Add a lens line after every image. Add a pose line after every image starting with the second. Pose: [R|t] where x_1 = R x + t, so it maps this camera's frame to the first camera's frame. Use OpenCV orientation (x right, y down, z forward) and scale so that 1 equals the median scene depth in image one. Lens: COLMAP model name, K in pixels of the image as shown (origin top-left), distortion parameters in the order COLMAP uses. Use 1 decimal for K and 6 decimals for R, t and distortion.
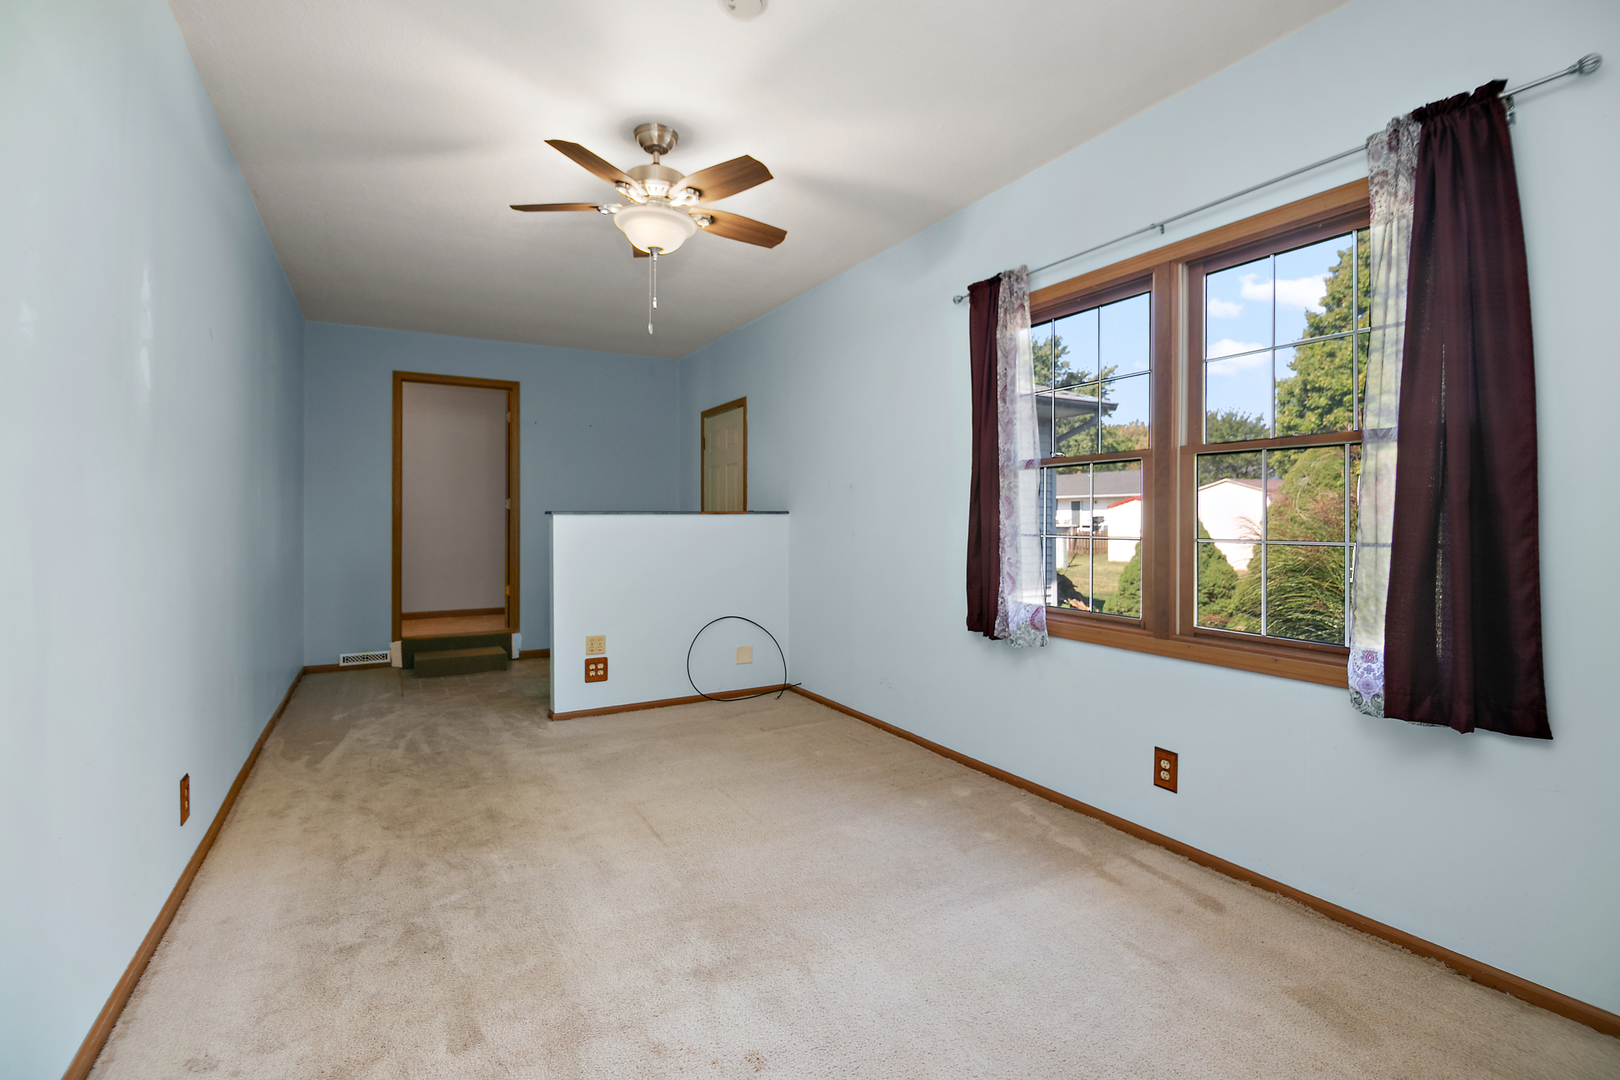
lens RADIAL K [[737.6, 0, 833.4], [0, 737.6, 537.0], [0, 0, 1]] dist [-0.001889, -0.008718]
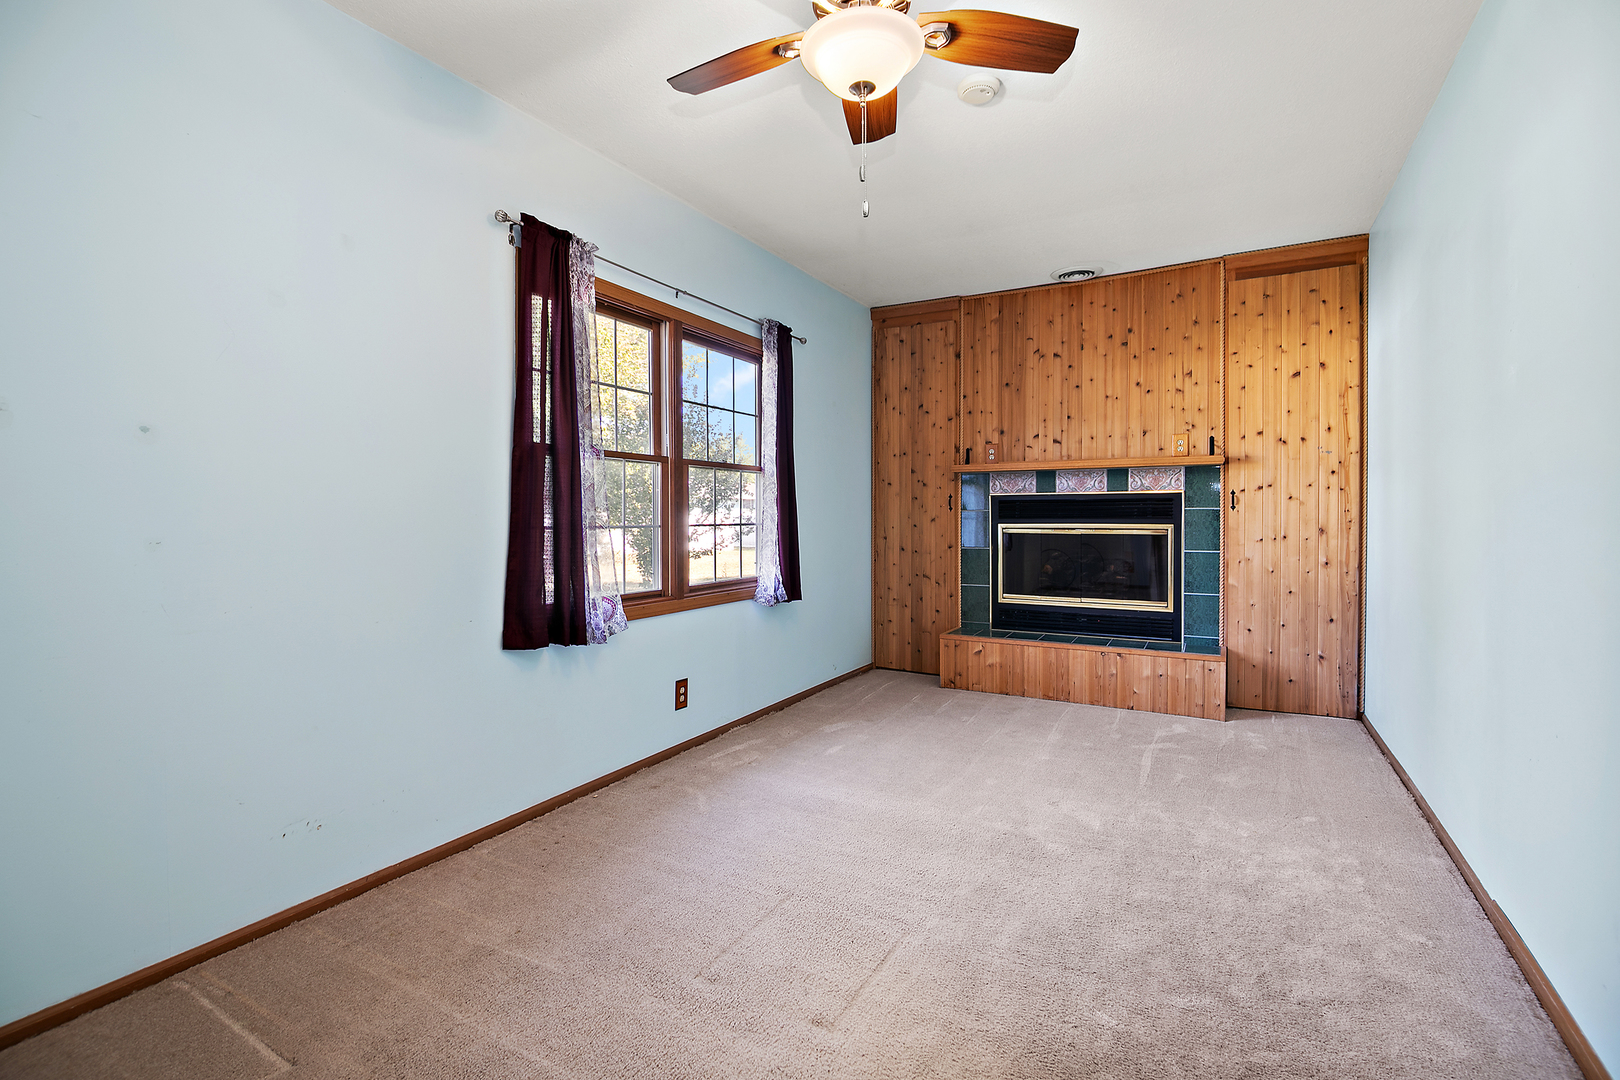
lens RADIAL K [[736.4, 0, 810.0], [0, 736.4, 540.0], [0, 0, 1]] dist [-0.002398, -0.000518]
pose [[-0.489411, -0.033331, 0.871416, -0.843337], [0.020911, 0.998533, 0.049938, -0.032246], [-0.871803, 0.042662, -0.487996, 1.446501]]
